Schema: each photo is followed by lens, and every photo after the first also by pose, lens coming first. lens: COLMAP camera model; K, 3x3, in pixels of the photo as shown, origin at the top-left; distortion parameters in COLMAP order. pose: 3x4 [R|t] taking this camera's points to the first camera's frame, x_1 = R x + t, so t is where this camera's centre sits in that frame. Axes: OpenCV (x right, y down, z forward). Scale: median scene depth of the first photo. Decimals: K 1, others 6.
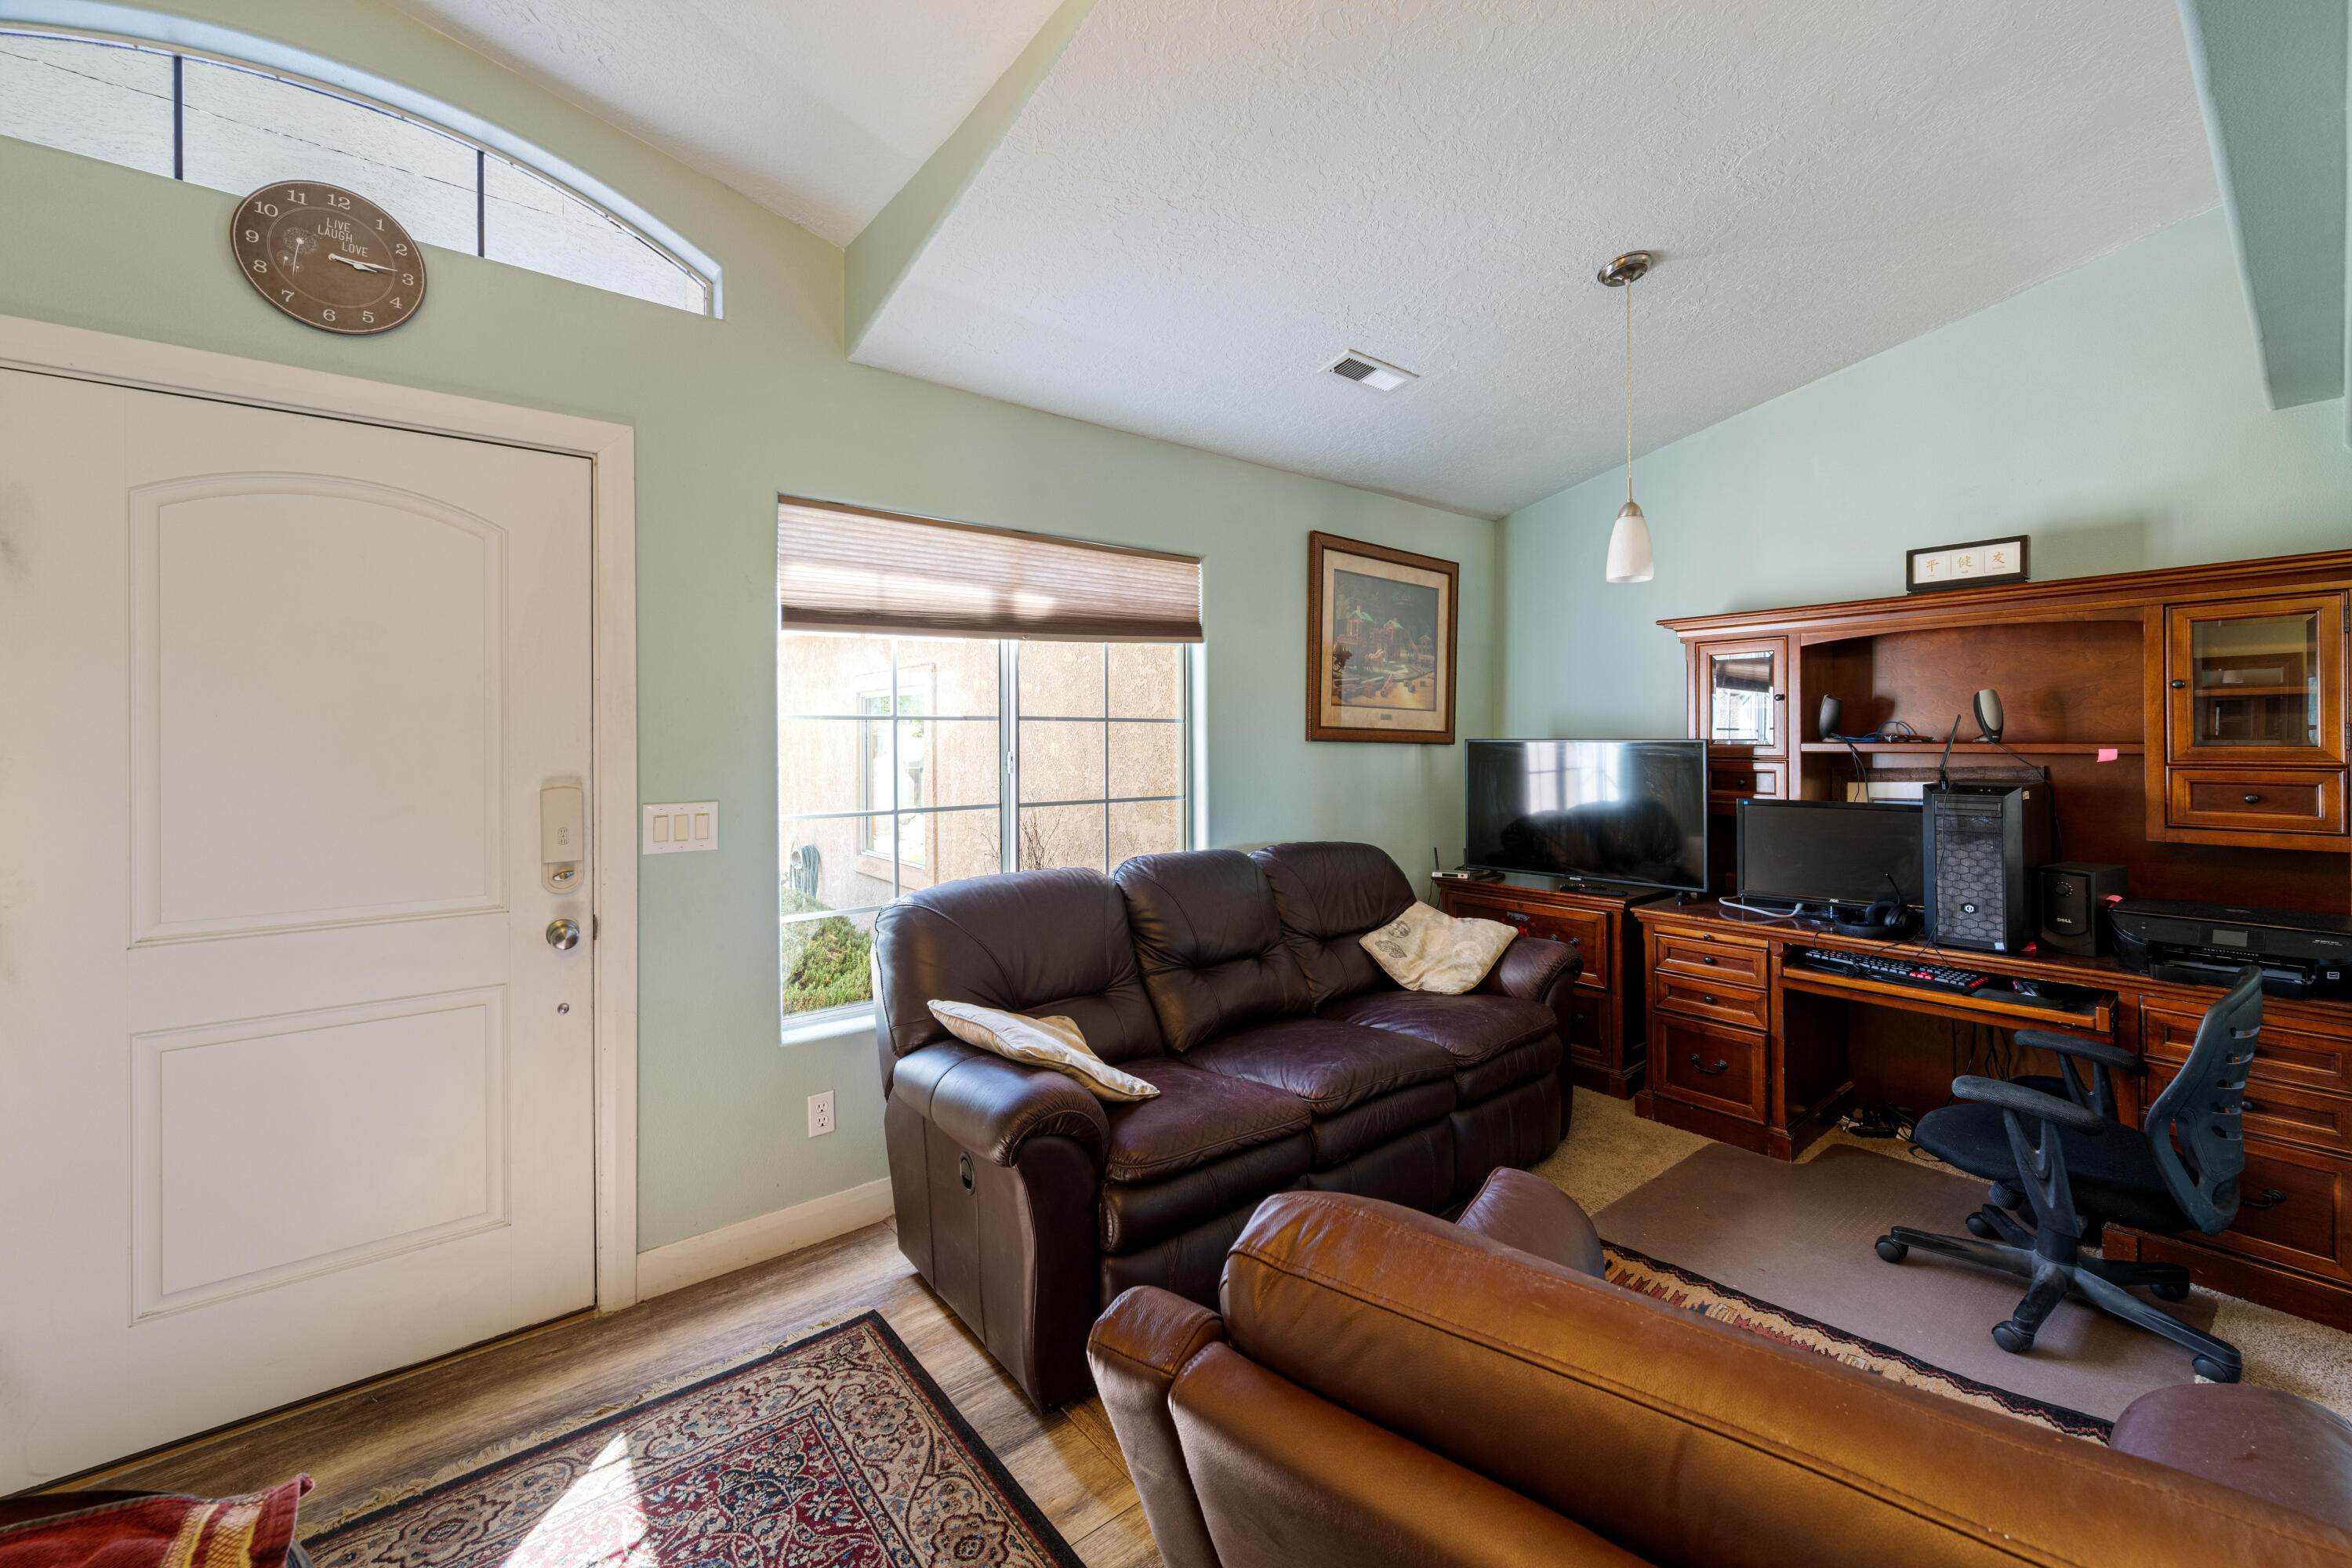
lens RADIAL K [[928.1, 0, 1199.8], [0, 928.1, 739.4], [0, 0, 1]] dist [-0.000160, -0.000144]
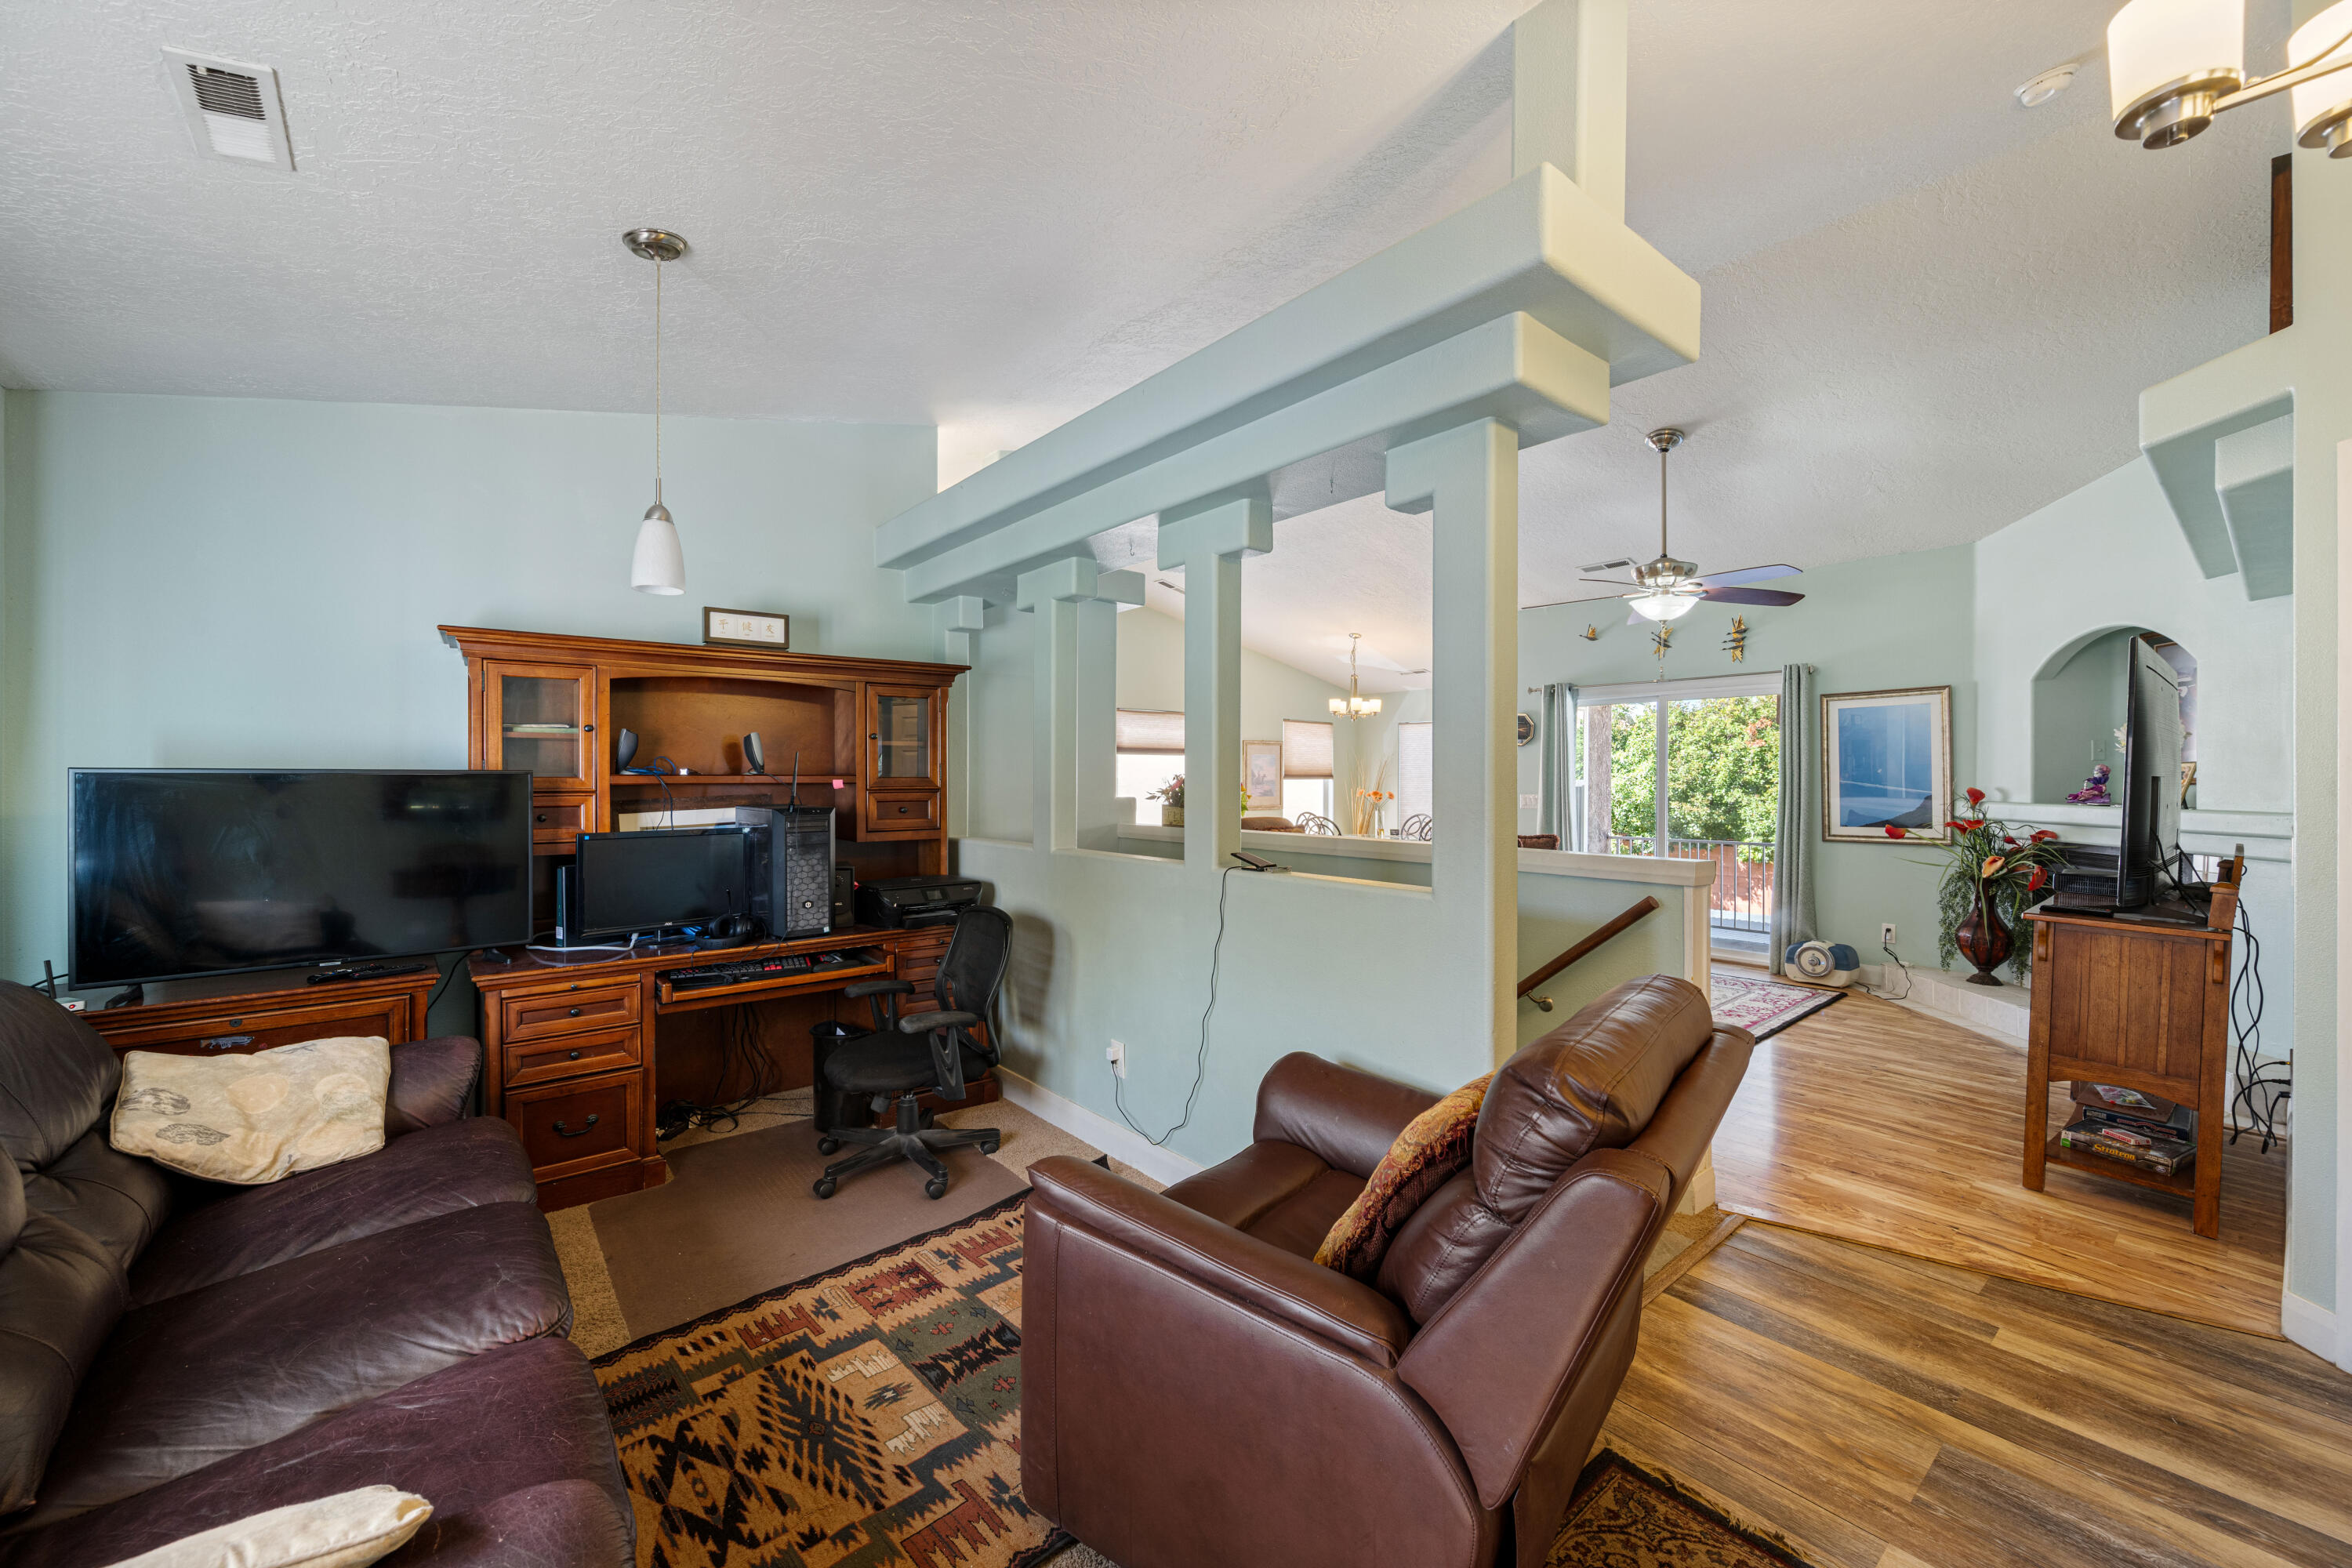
lens RADIAL K [[928.1, 0, 1154.8], [0, 928.1, 779.7], [0, 0, 1]] dist [-0.000160, -0.000144]
pose [[0.018689, 0.001989, 0.999823, -0.397005], [0.000445, 0.999998, -0.001997, 0.012700], [-0.999825, 0.000482, 0.018688, 0.459370]]
